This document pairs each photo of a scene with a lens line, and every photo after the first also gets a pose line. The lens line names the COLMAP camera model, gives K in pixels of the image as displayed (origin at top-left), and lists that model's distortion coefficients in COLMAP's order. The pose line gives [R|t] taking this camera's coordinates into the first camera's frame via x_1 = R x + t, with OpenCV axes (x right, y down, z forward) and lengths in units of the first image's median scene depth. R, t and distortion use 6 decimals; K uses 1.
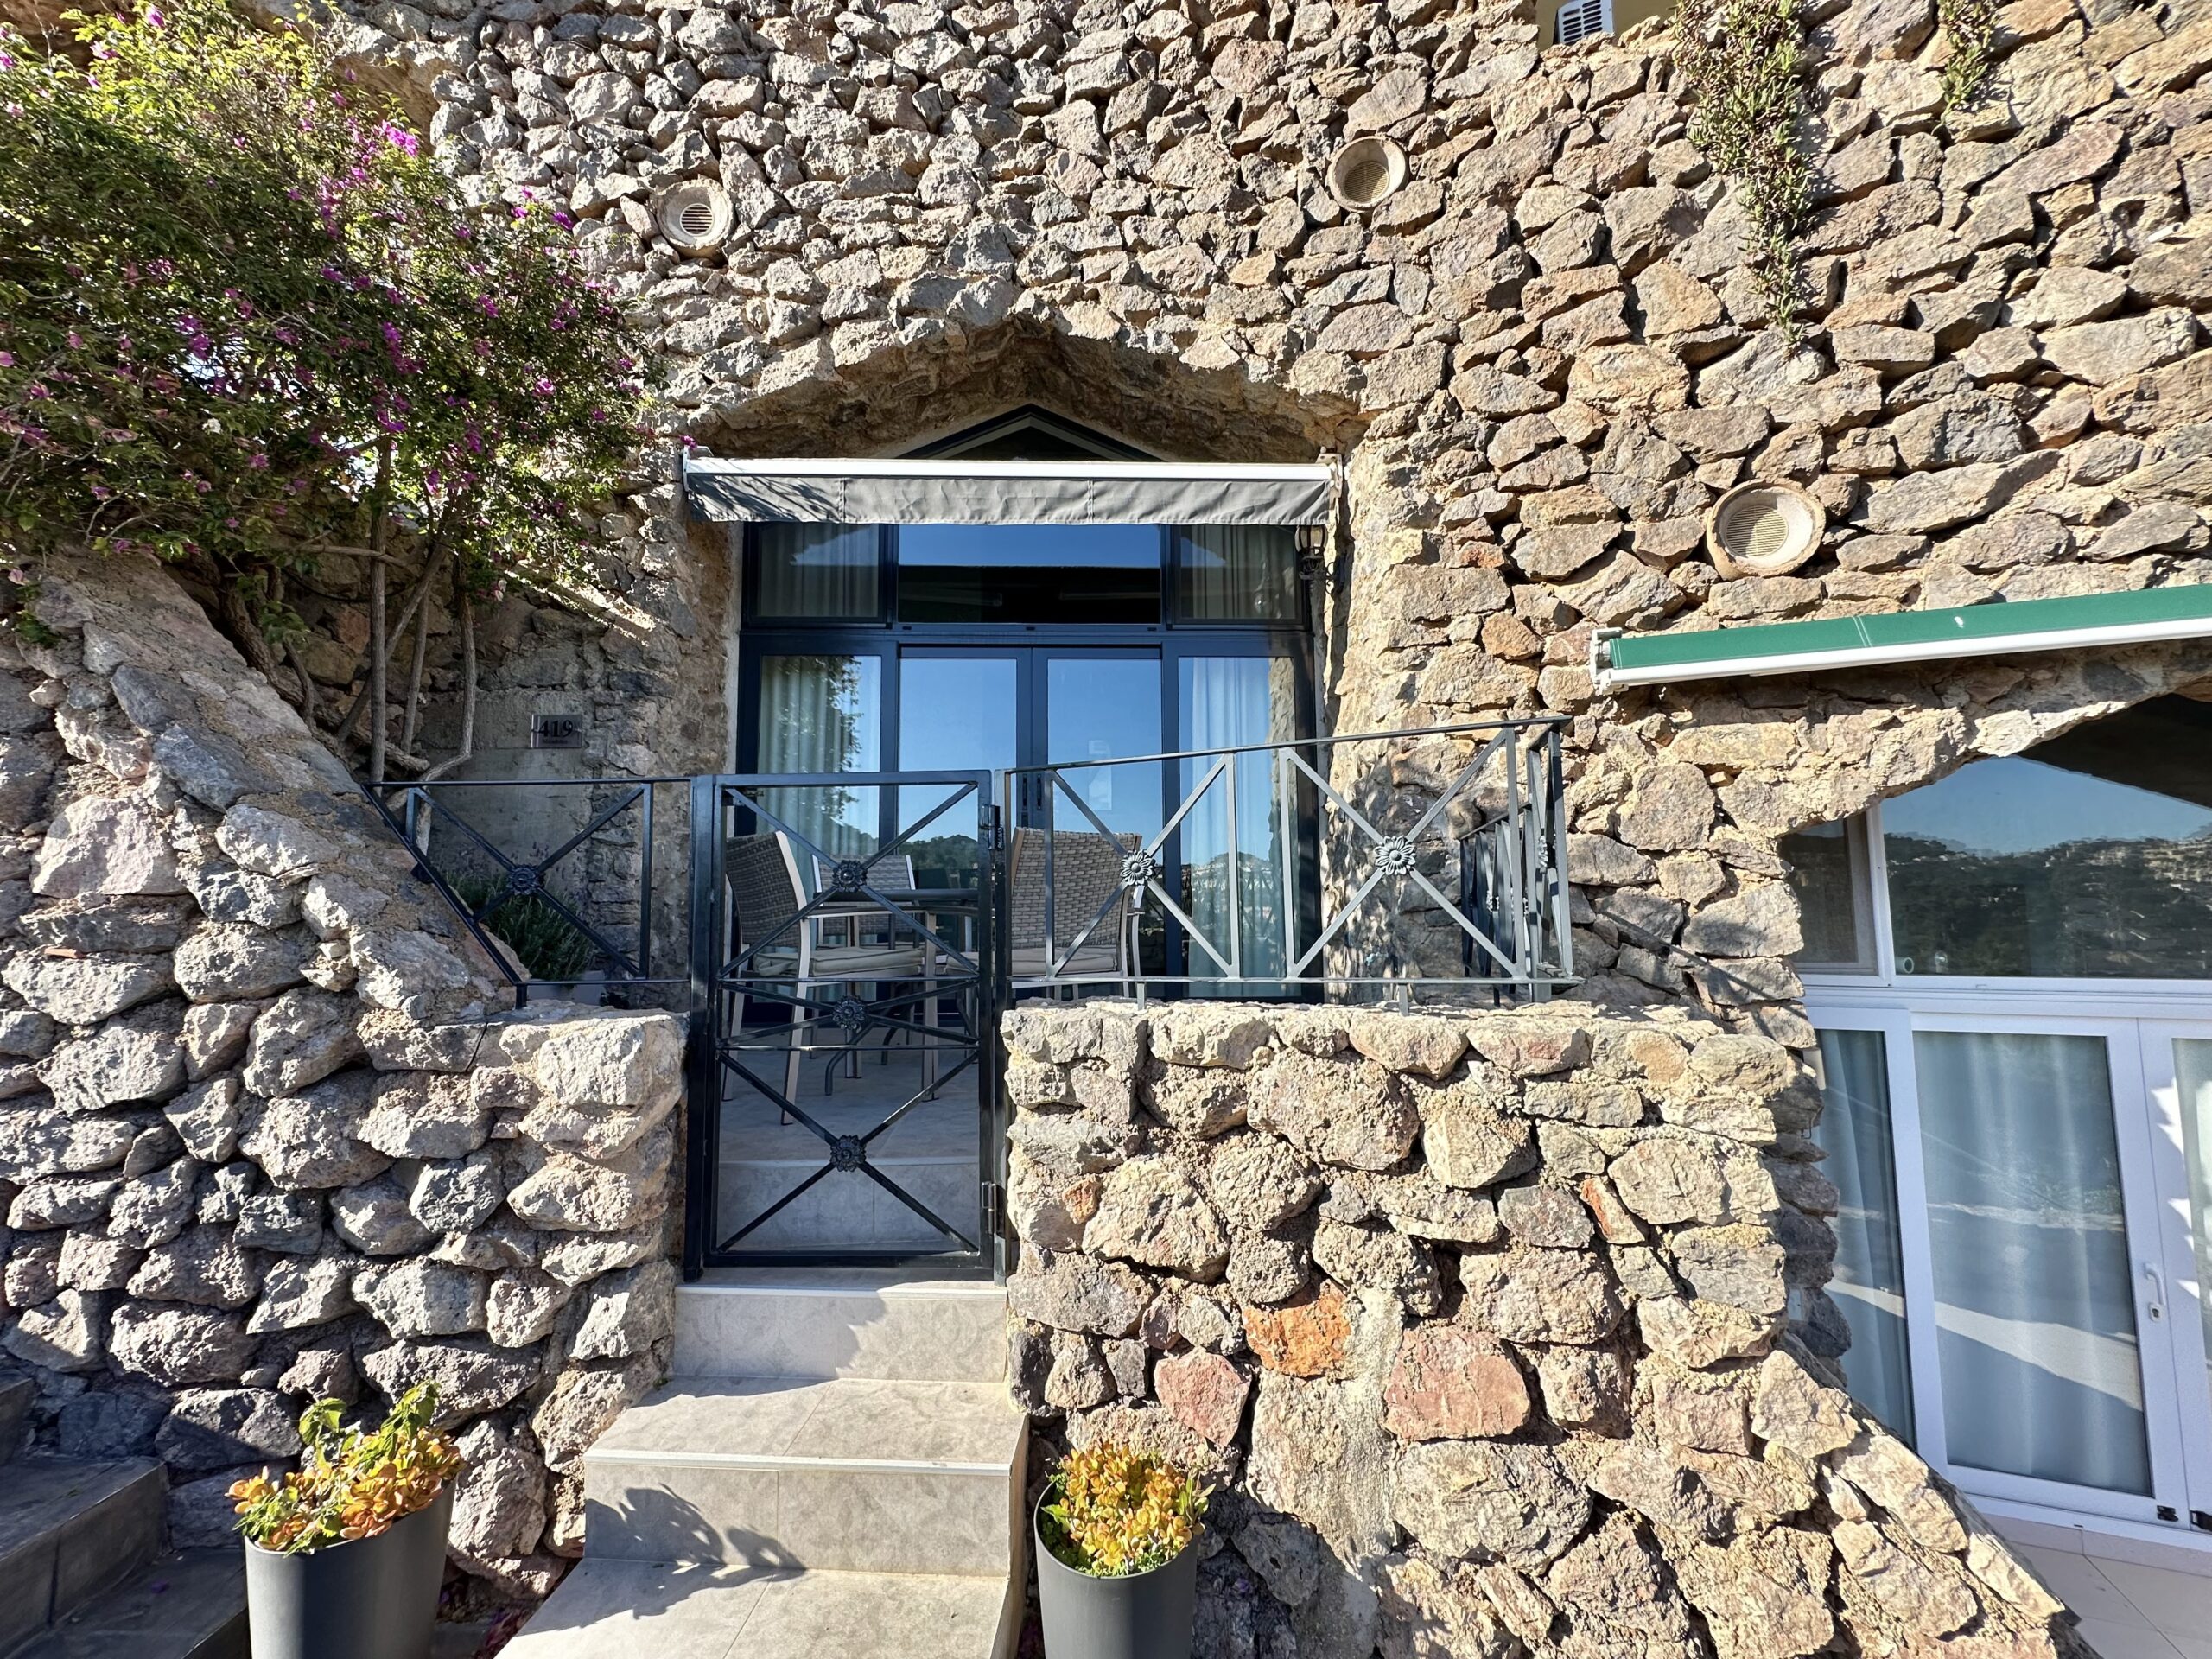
lens RADIAL K [[881.6, 0, 1106.0], [0, 881.6, 829.5], [0, 0, 1]] dist [-0.003929, 0.000122]
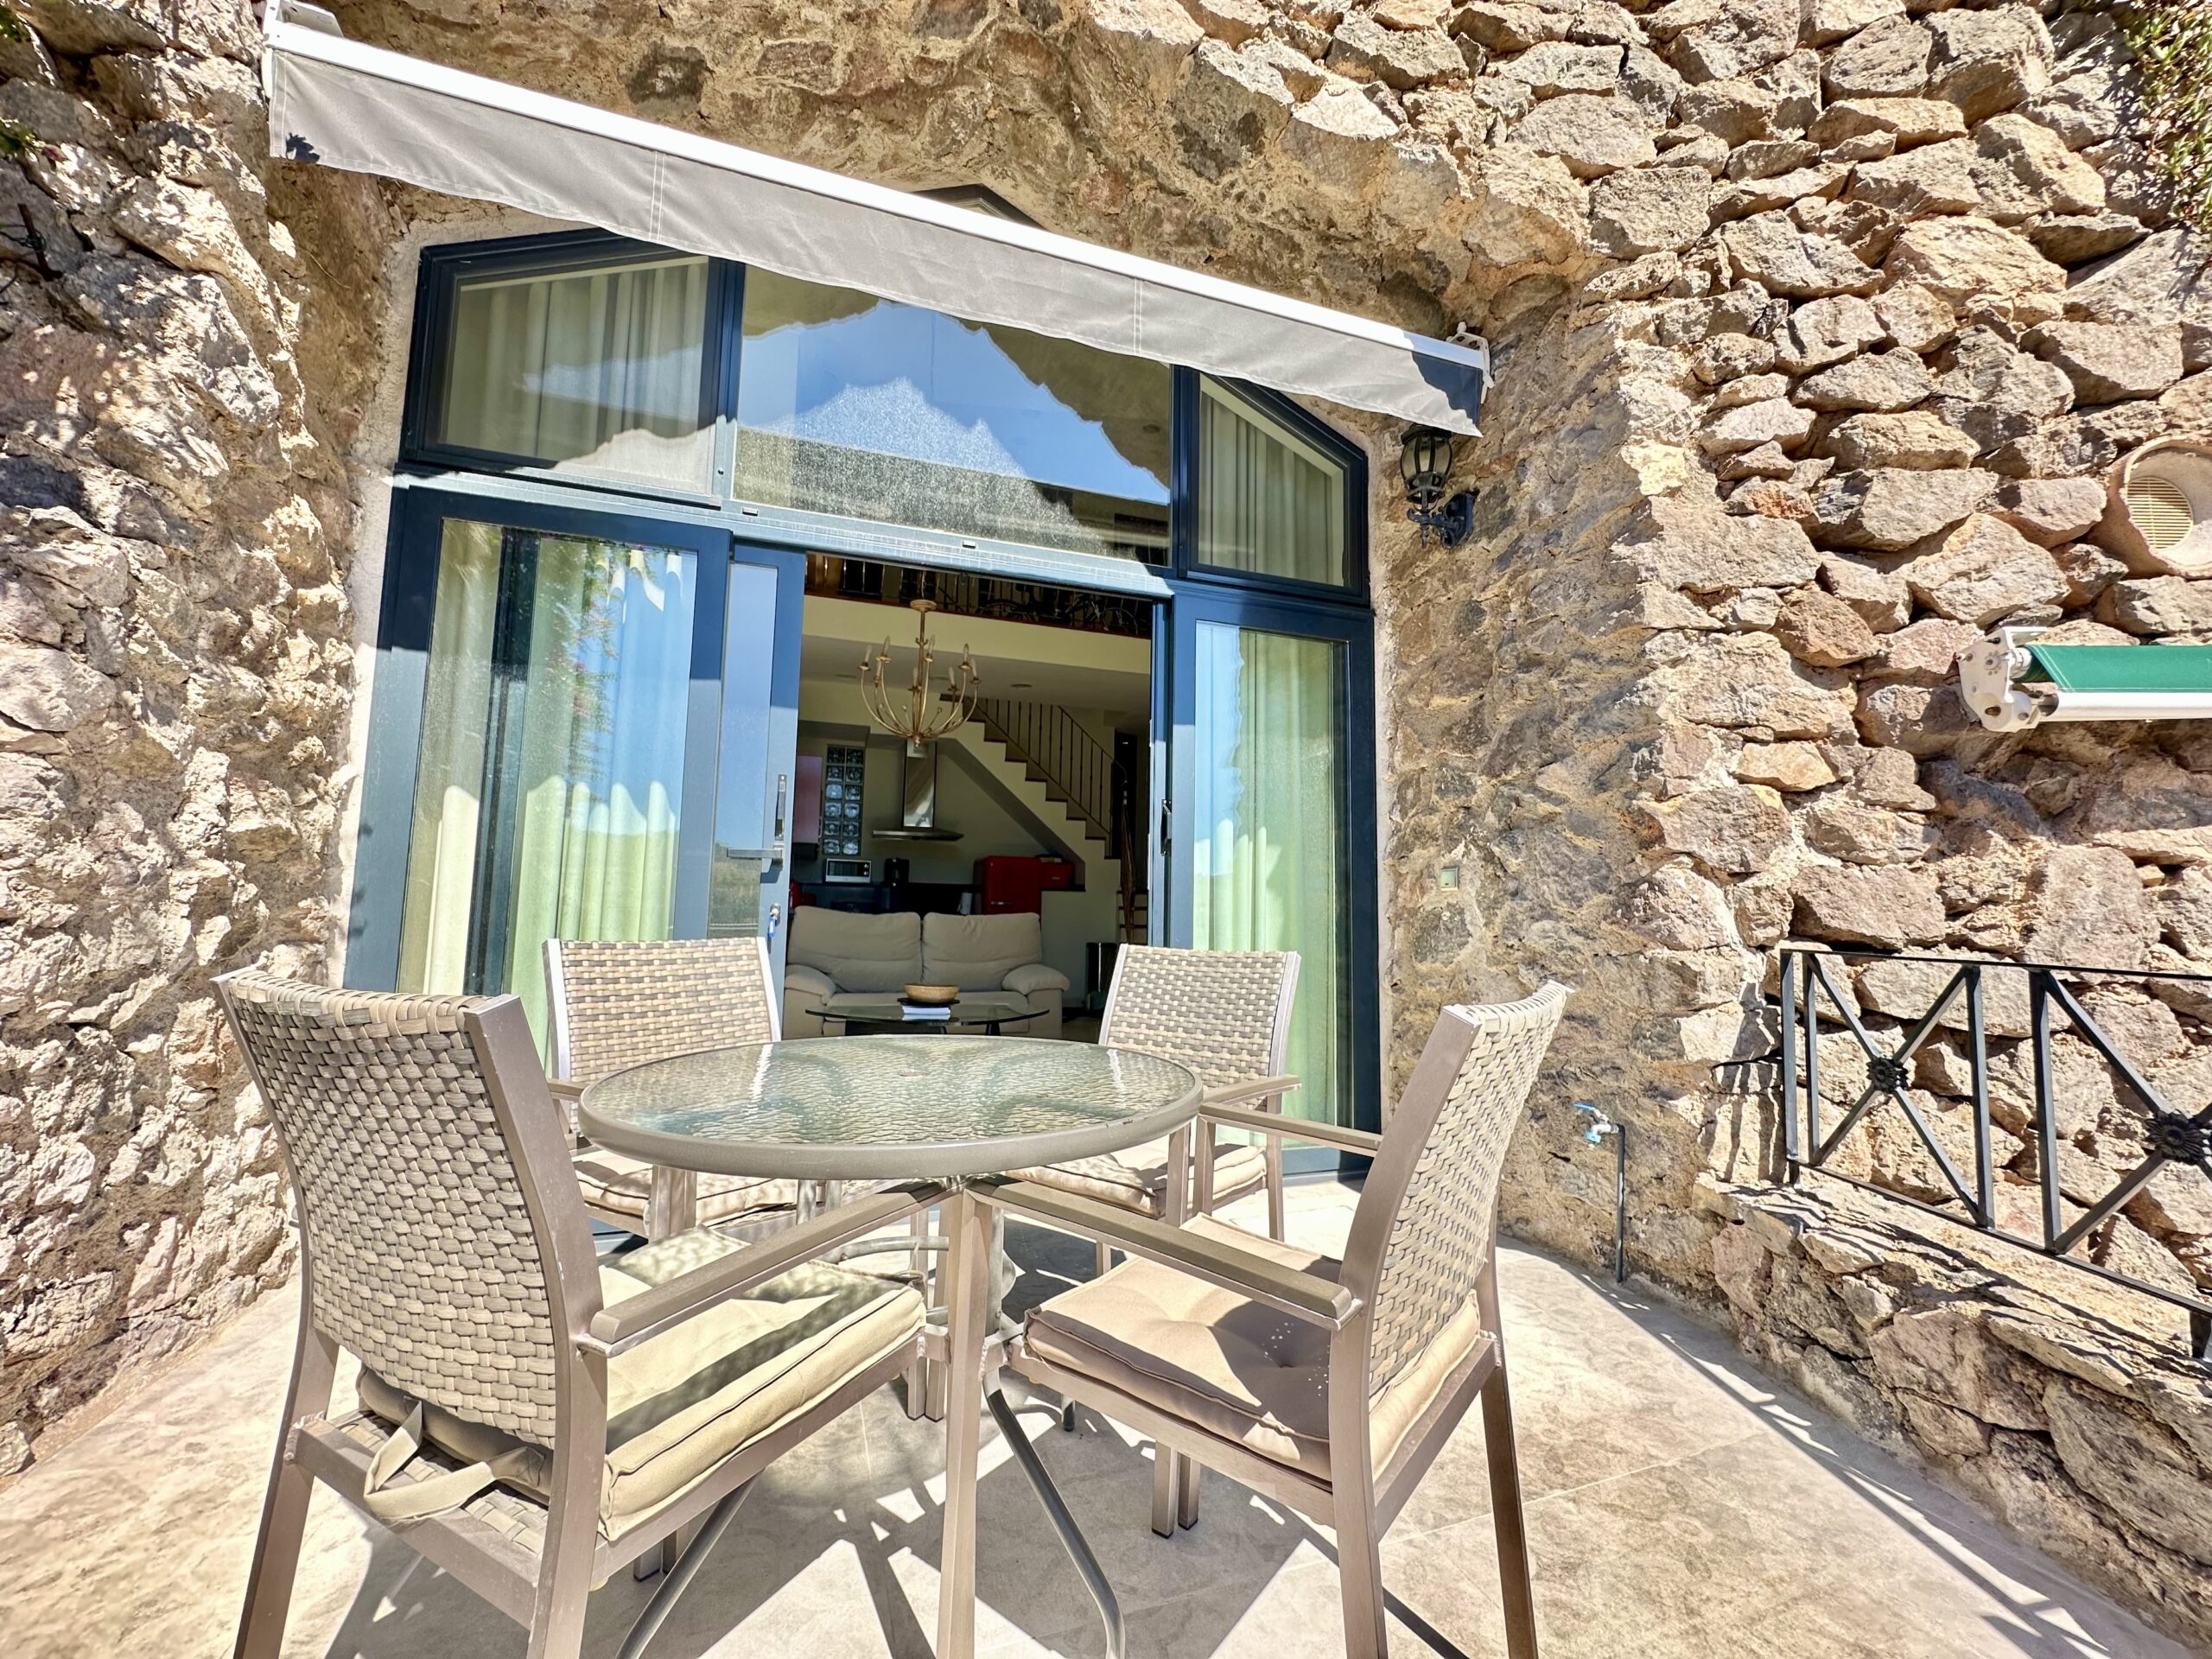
lens RADIAL K [[878.7, 0, 1106.0], [0, 878.7, 829.5], [0, 0, 1]] dist [-0.005357, 0.000796]
pose [[0.958465, 0.053410, 0.280163, -0.182855], [-0.049988, 0.998562, -0.019349, -0.032212], [-0.280794, 0.004540, 0.959757, 0.473855]]
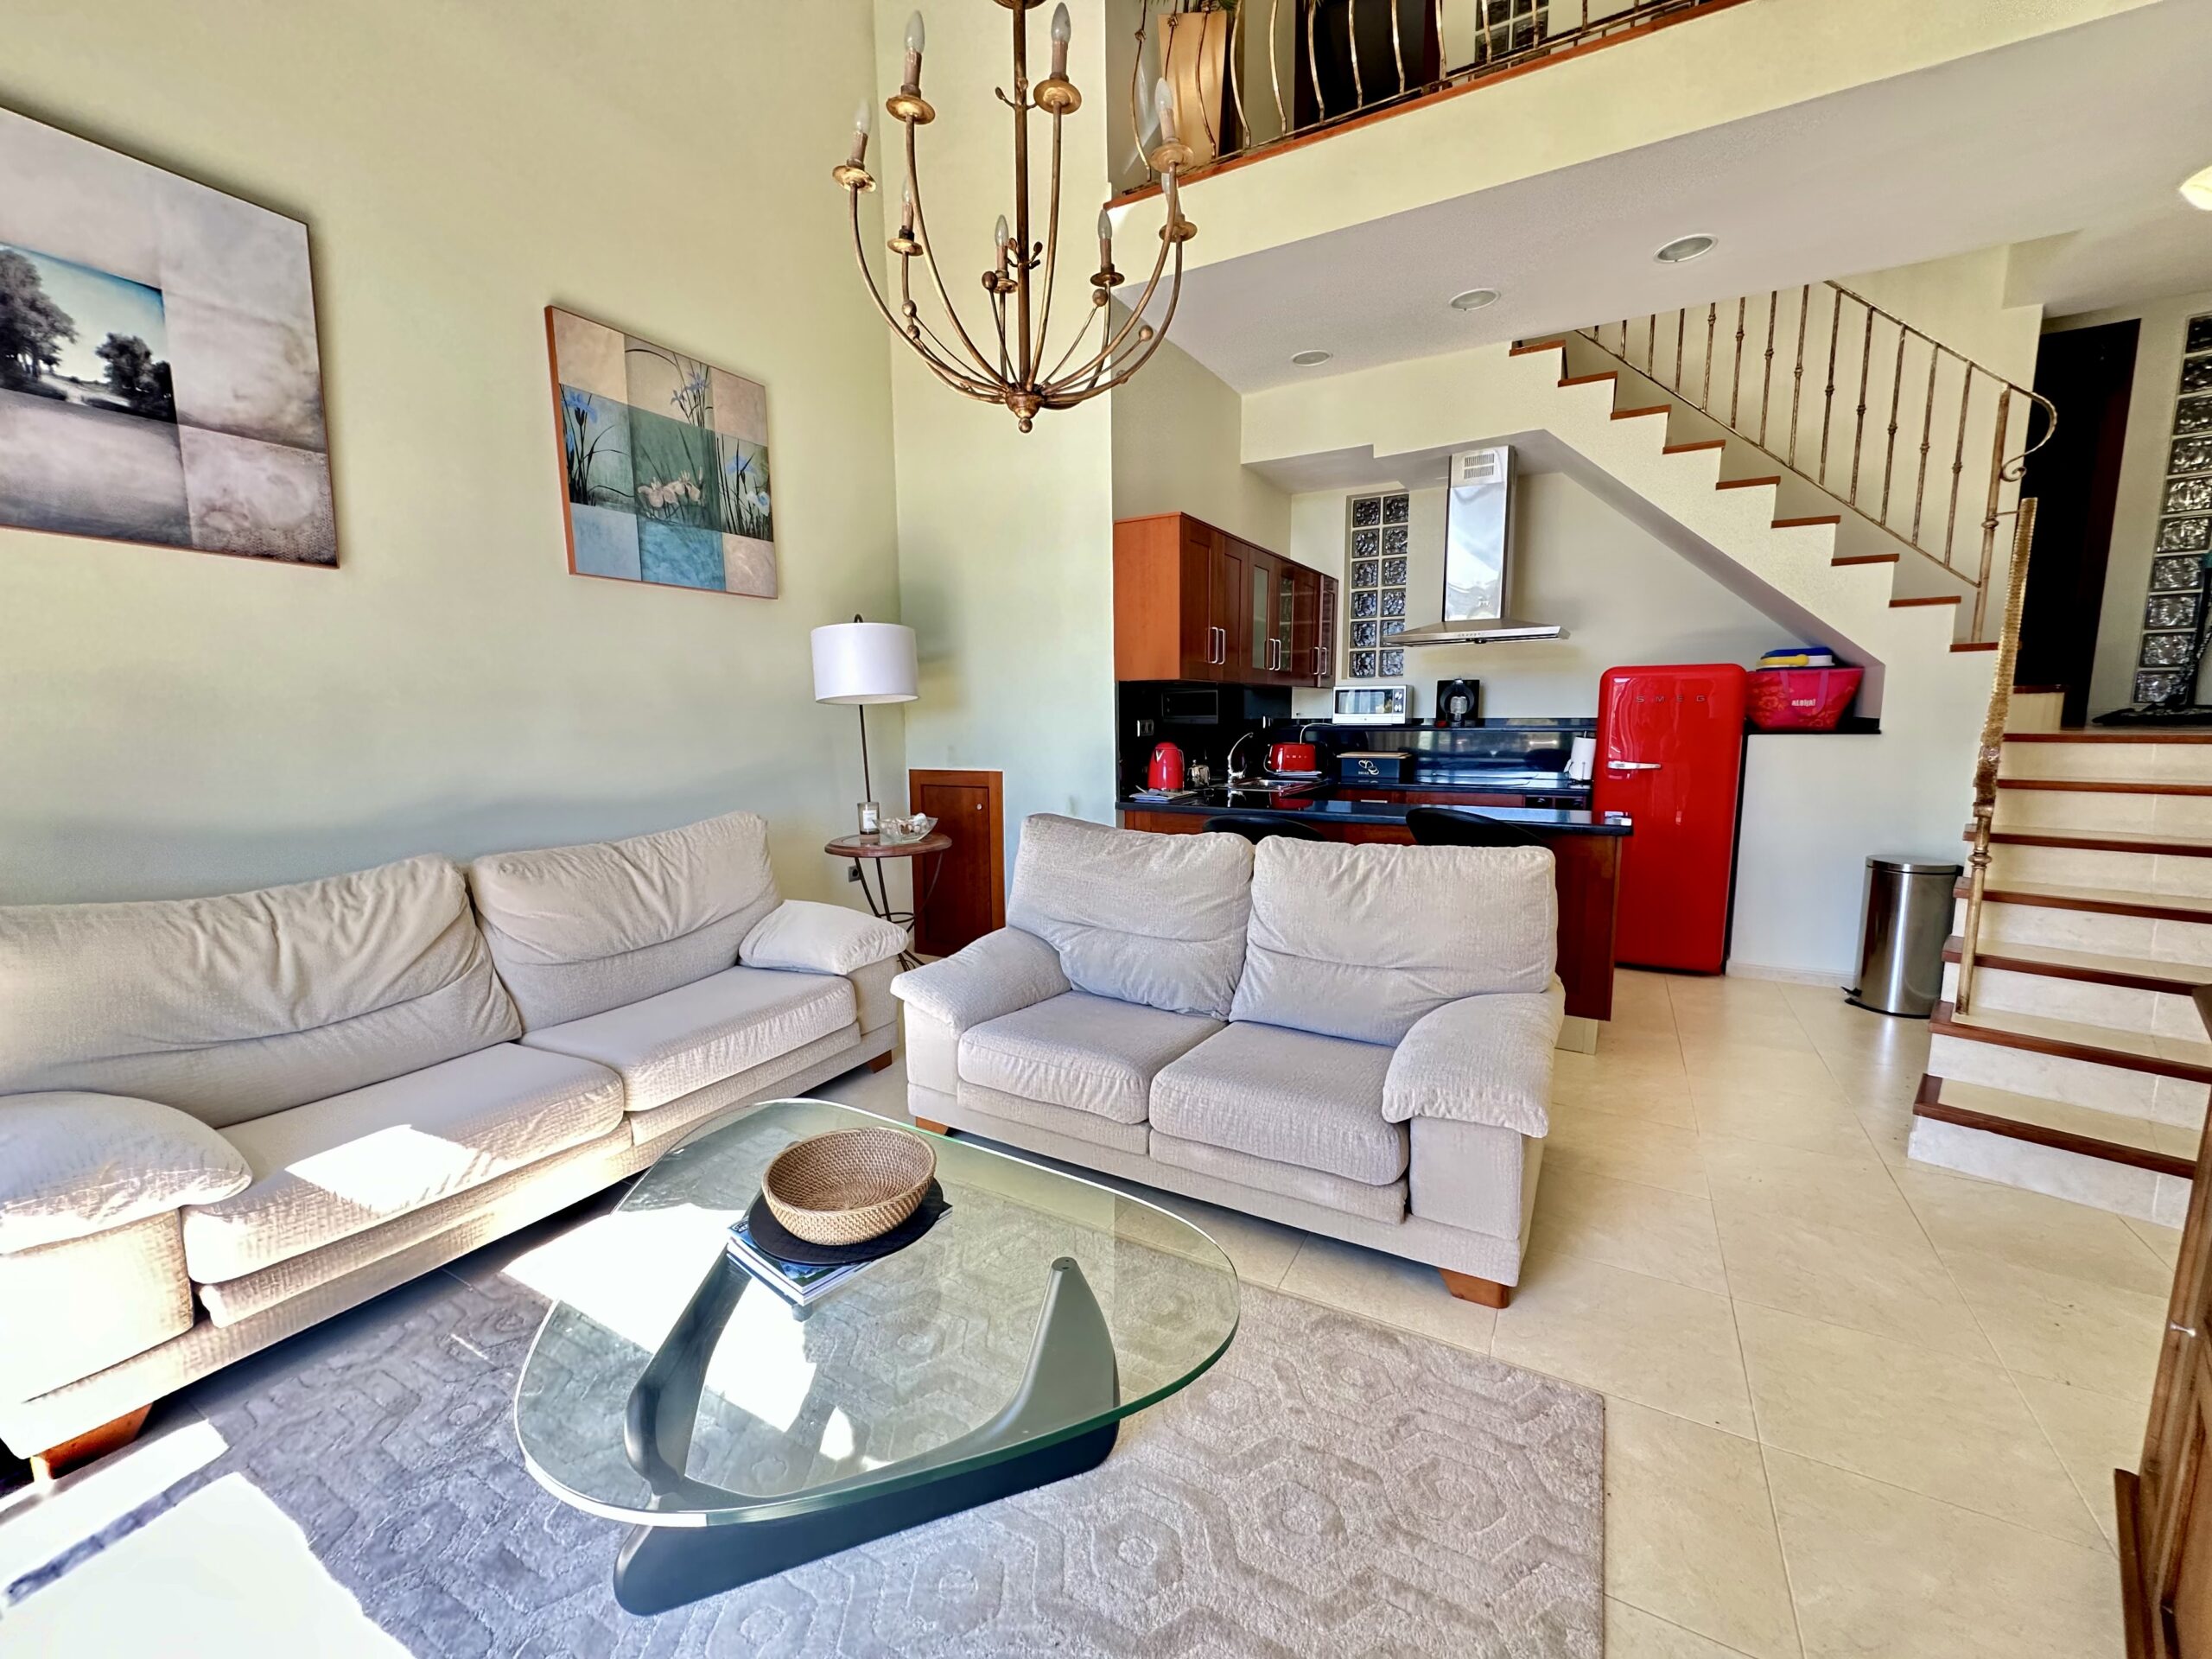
lens RADIAL K [[879.4, 0, 1106.0], [0, 879.4, 829.5], [0, 0, 1]] dist [0.000196, -0.000194]
pose [[0.845679, 0.070321, -0.529038, 0.202258], [0.050530, 0.976278, 0.210543, -0.057889], [0.531294, -0.204784, 0.822065, 1.389737]]
